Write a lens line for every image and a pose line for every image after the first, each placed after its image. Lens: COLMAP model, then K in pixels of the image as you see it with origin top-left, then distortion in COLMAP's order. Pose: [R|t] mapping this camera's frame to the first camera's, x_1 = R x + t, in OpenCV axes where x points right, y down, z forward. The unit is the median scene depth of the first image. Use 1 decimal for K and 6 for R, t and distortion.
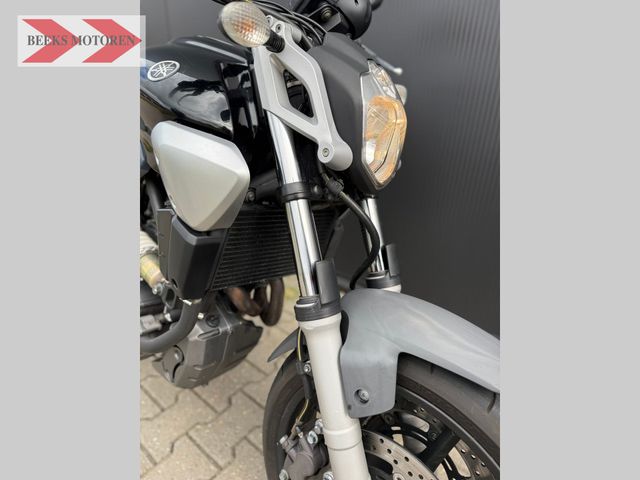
lens RADIAL K [[445.4, 0, 331.7], [0, 445.4, 288.0], [0, 0, 1]] dist [0.033092, -0.049749]
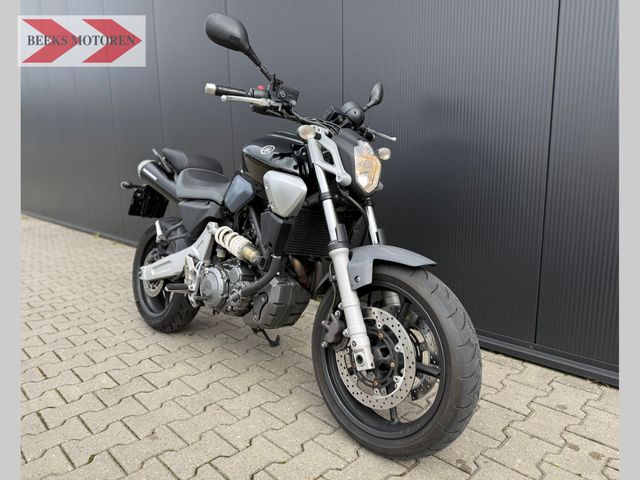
lens RADIAL K [[441.5, 0, 309.4], [0, 441.5, 240.4], [0, 0, 1]] dist [0.048270, -0.055138]
pose [[0.989725, -0.039092, -0.137534, 0.120690], [0.007290, 0.974446, -0.224505, 0.468022], [0.142796, 0.221195, 0.964719, -1.037931]]
